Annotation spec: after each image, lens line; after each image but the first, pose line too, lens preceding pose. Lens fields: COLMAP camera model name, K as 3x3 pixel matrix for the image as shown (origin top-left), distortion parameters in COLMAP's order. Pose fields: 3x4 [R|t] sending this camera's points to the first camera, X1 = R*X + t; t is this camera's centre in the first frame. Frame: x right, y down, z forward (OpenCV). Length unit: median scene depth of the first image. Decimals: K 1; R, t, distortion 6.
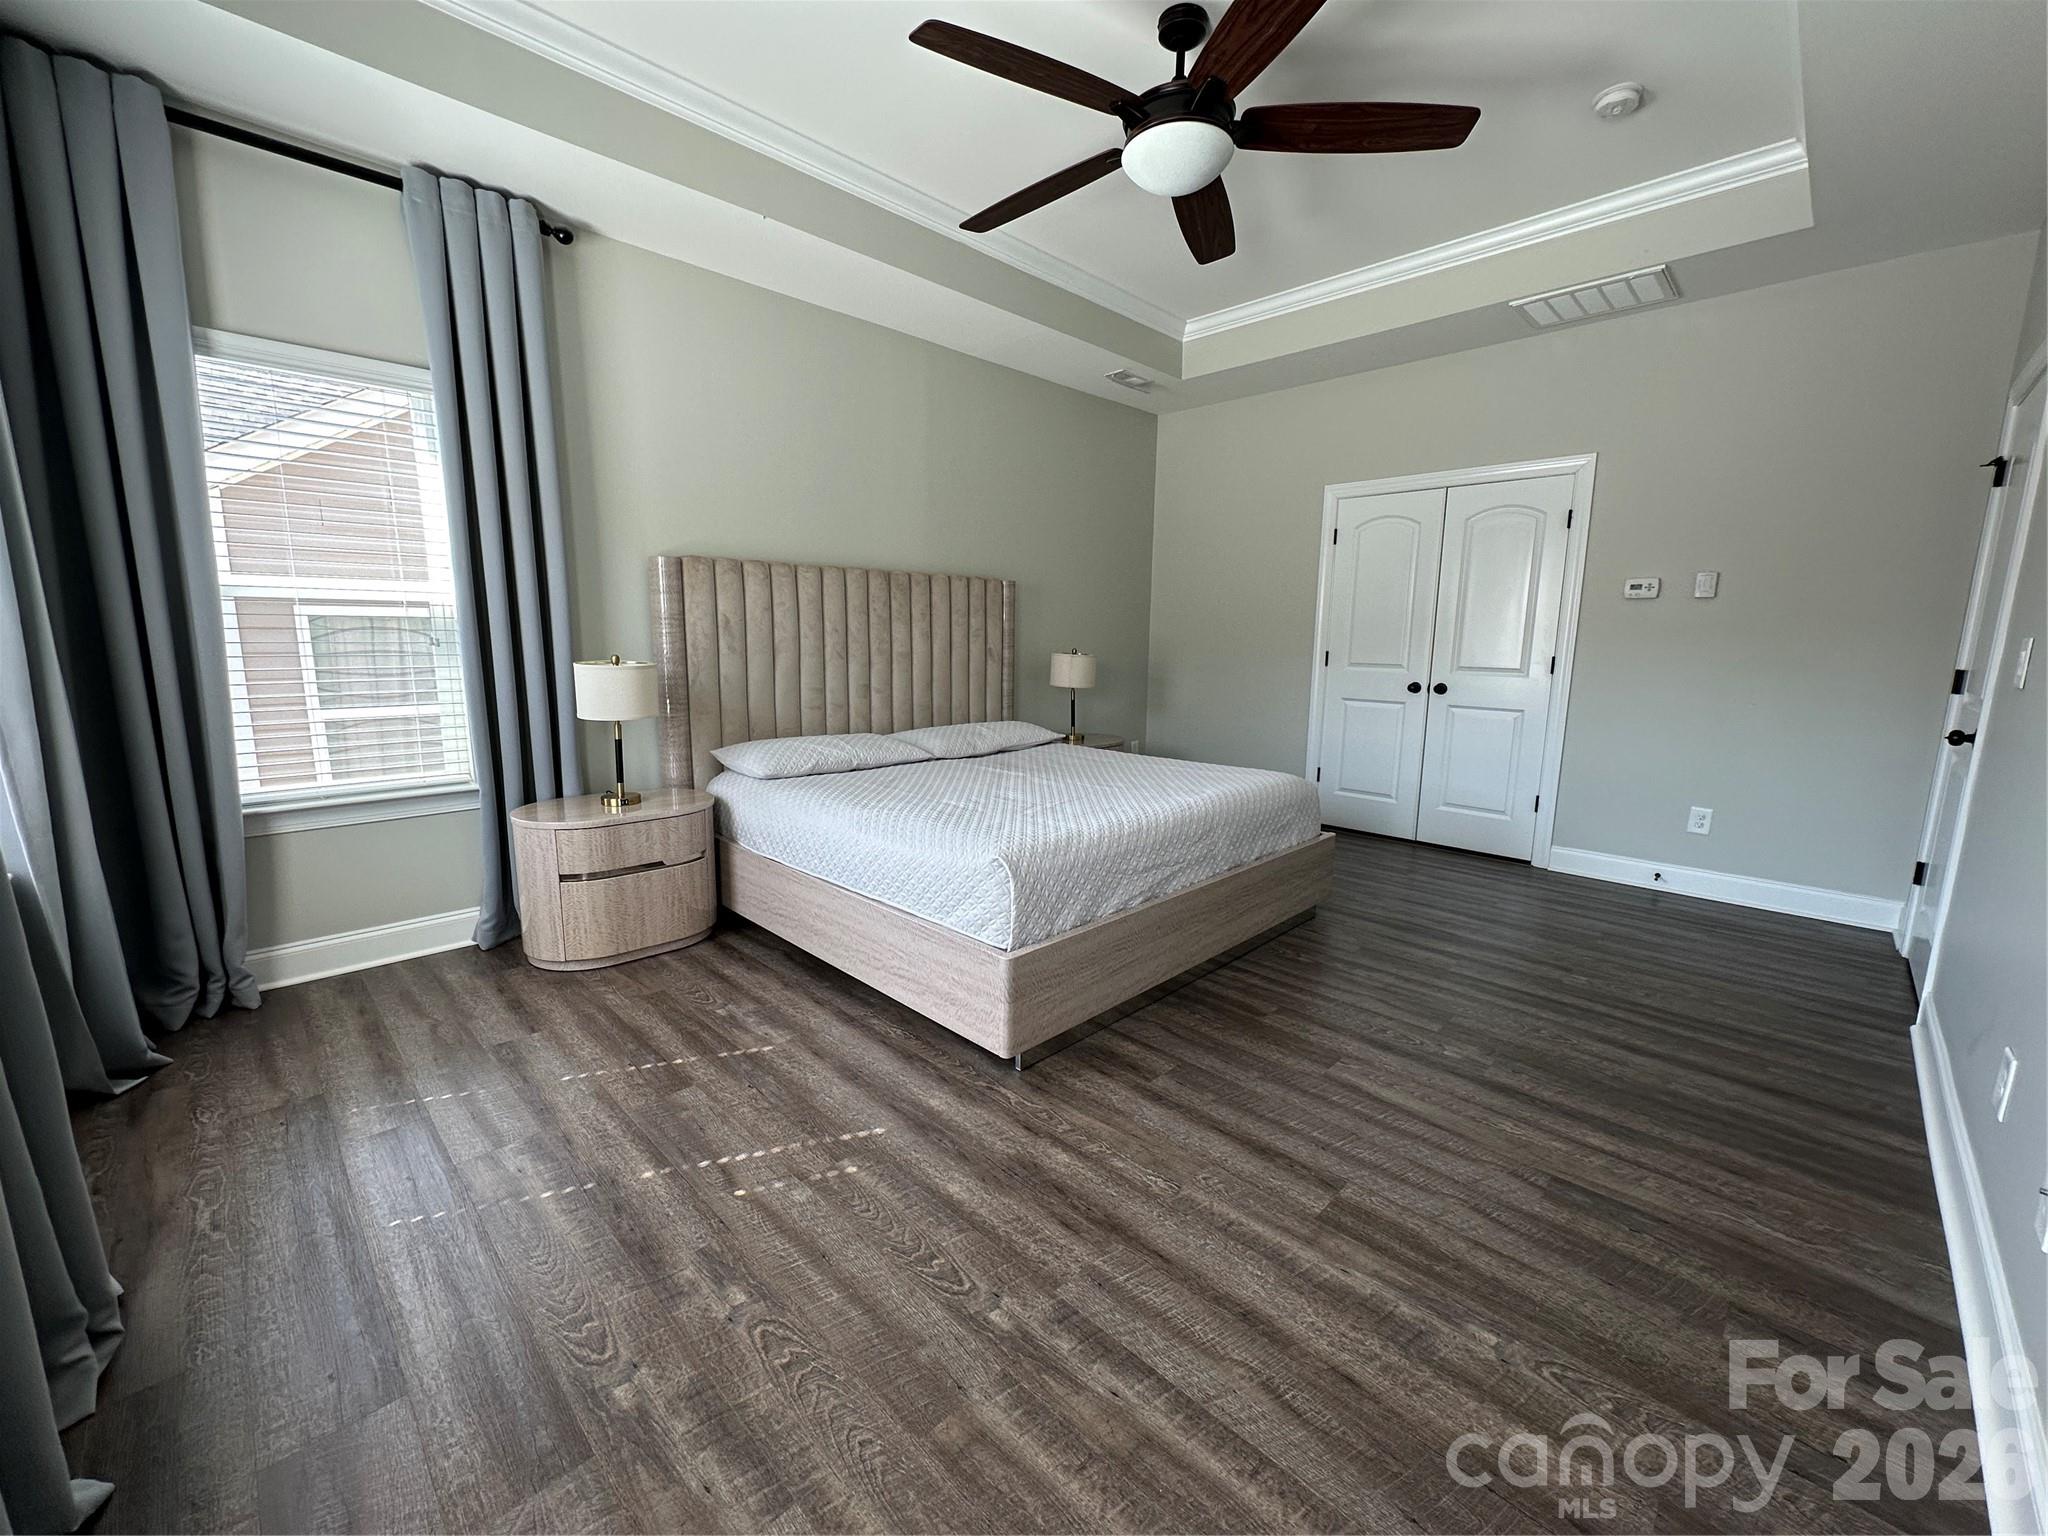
lens RADIAL K [[813.7, 0, 1025.5], [0, 813.7, 768.9], [0, 0, 1]] dist [-0.001545, -0.000312]
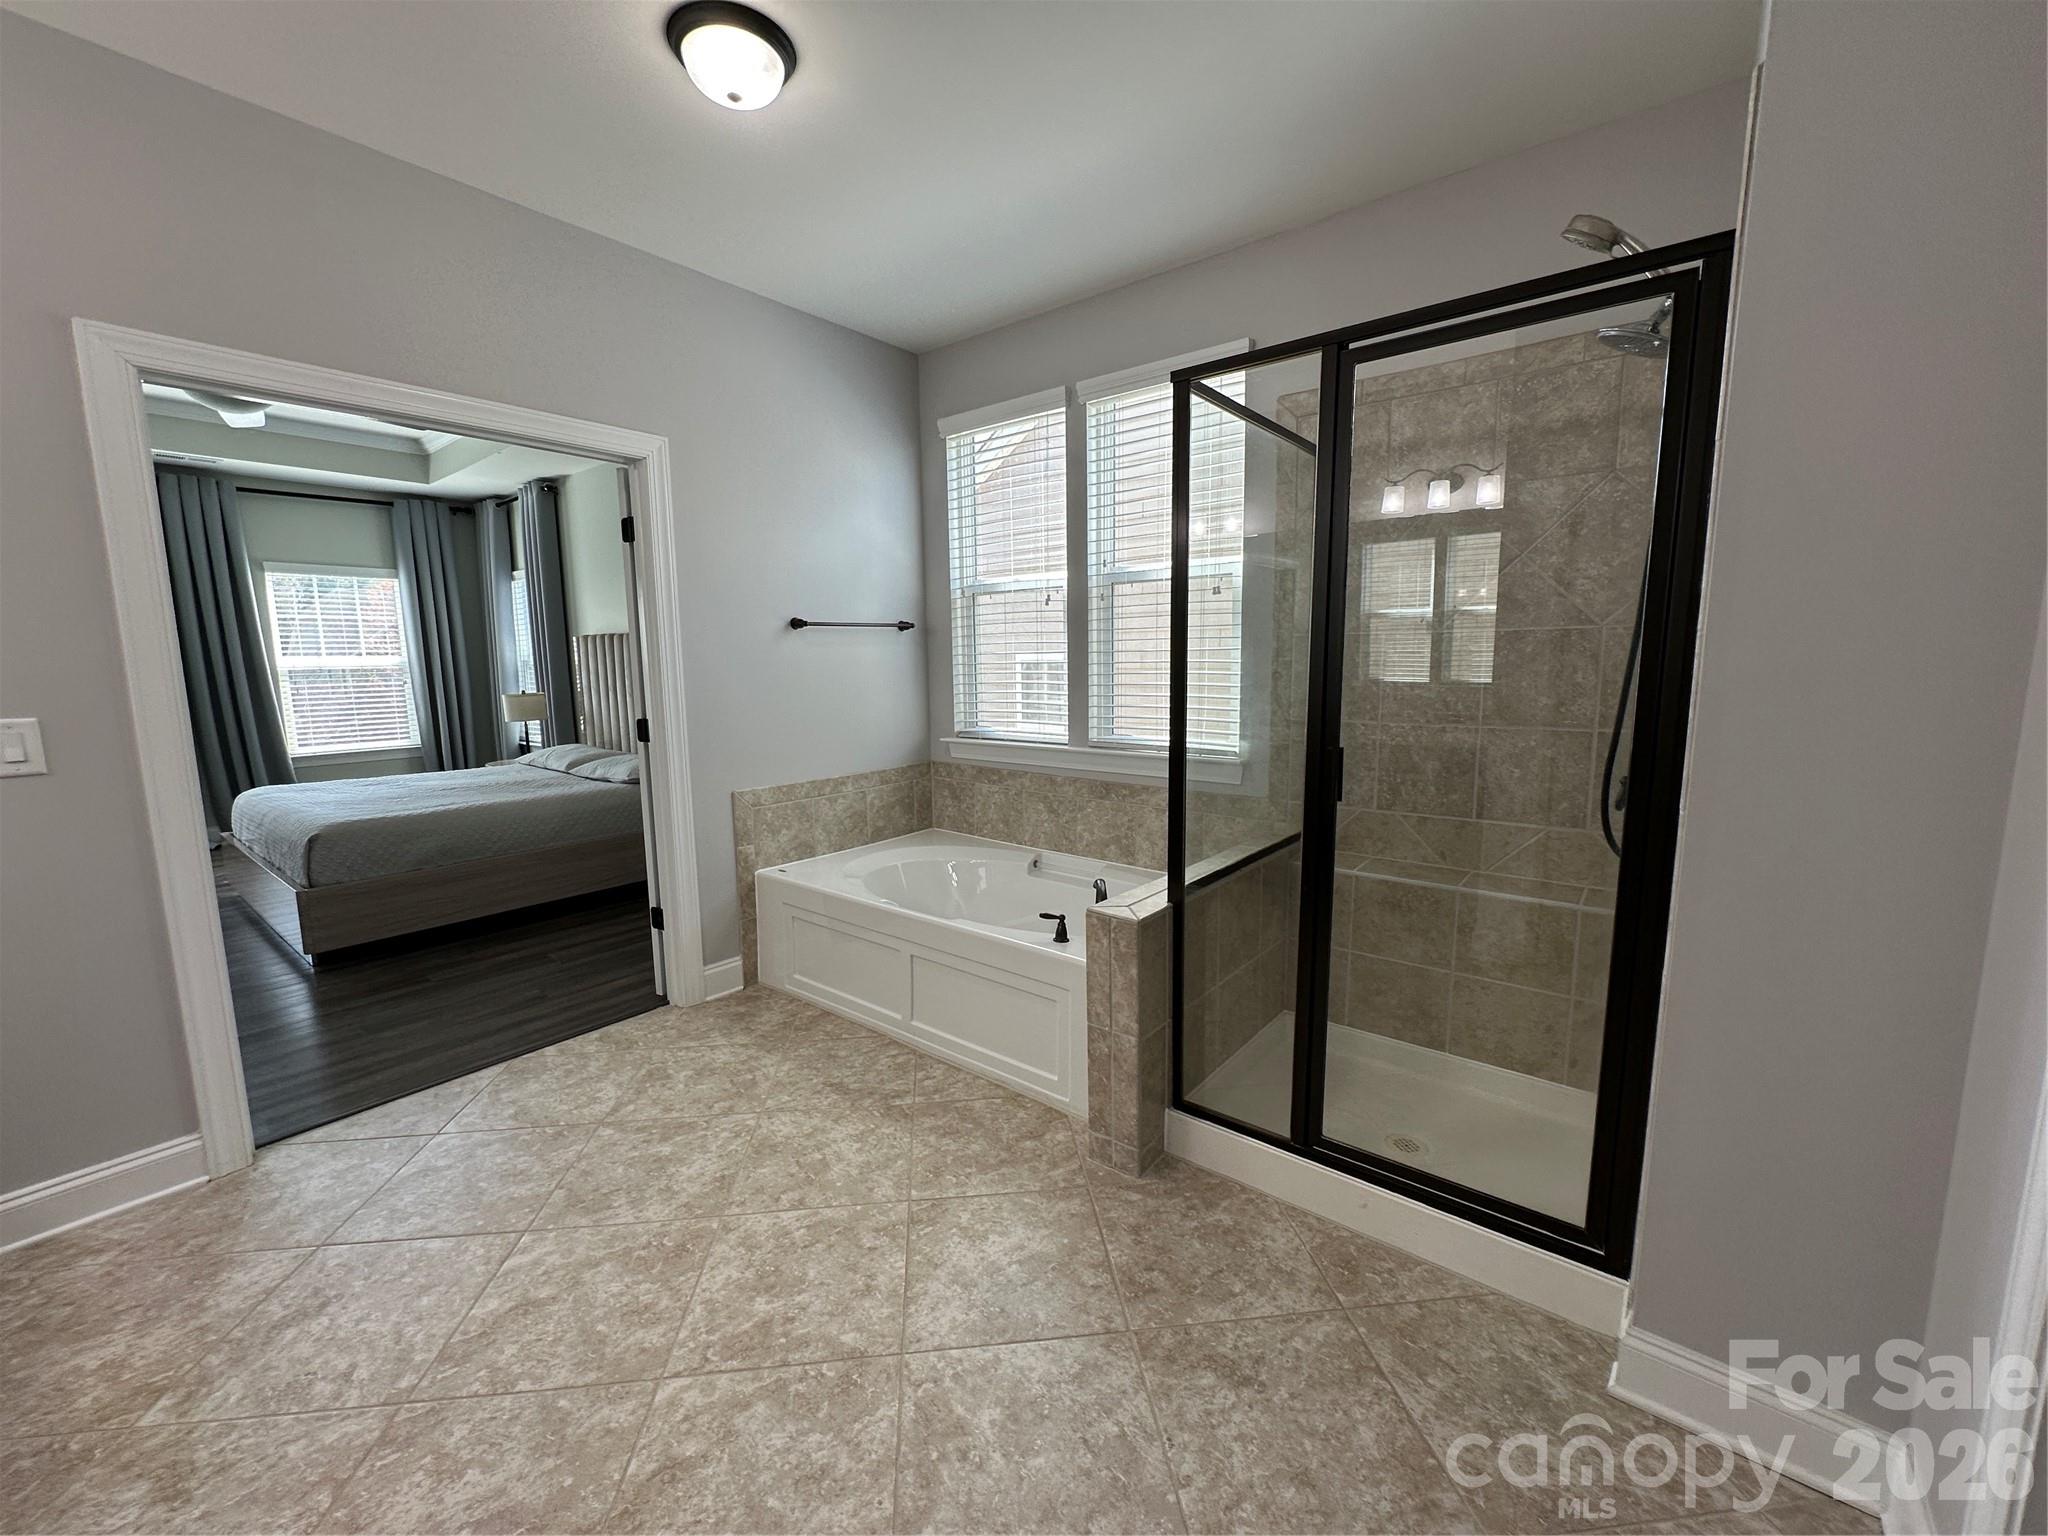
lens RADIAL K [[813.7, 0, 1025.5], [0, 813.7, 768.9], [0, 0, 1]] dist [-0.001545, -0.000312]
pose [[0.097521, 0.117622, -0.988258, 1.609001], [-0.173833, 0.979740, 0.099455, -0.356833], [0.979935, 0.162093, 0.115992, 1.976880]]
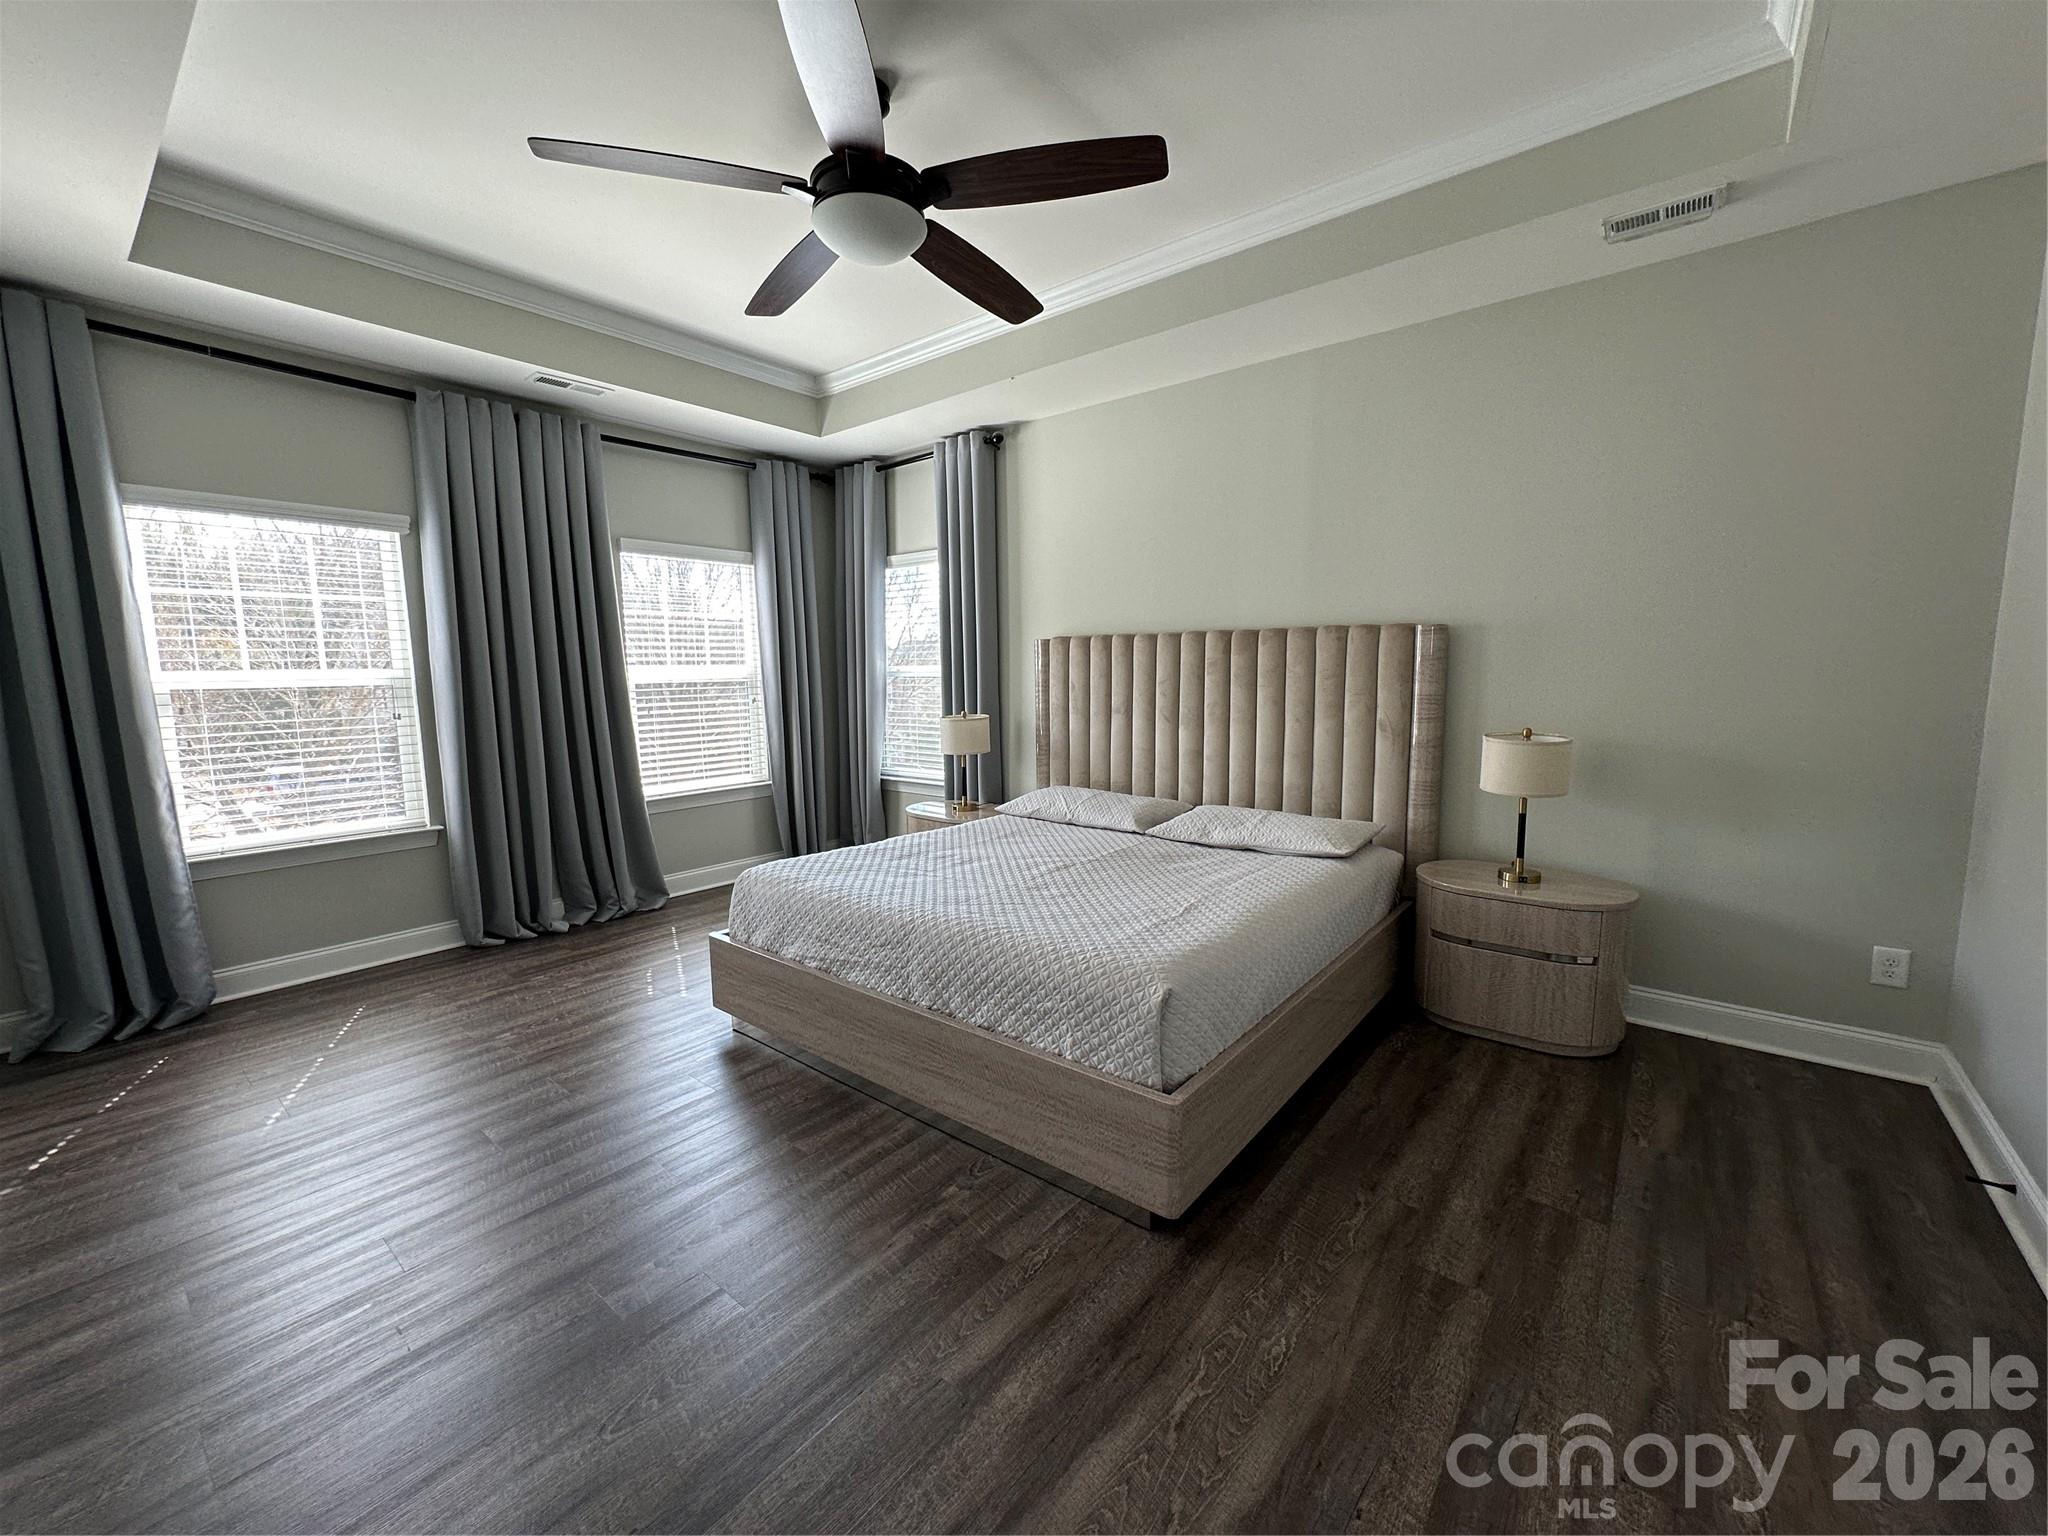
lens RADIAL K [[813.7, 0, 1025.5], [0, 813.7, 768.9], [0, 0, 1]] dist [-0.001545, -0.000312]
pose [[0.084928, 0.098517, -0.991505, 0.977811], [-0.169943, 0.981951, 0.083012, -0.174822], [0.981787, 0.161449, 0.100137, 0.962745]]
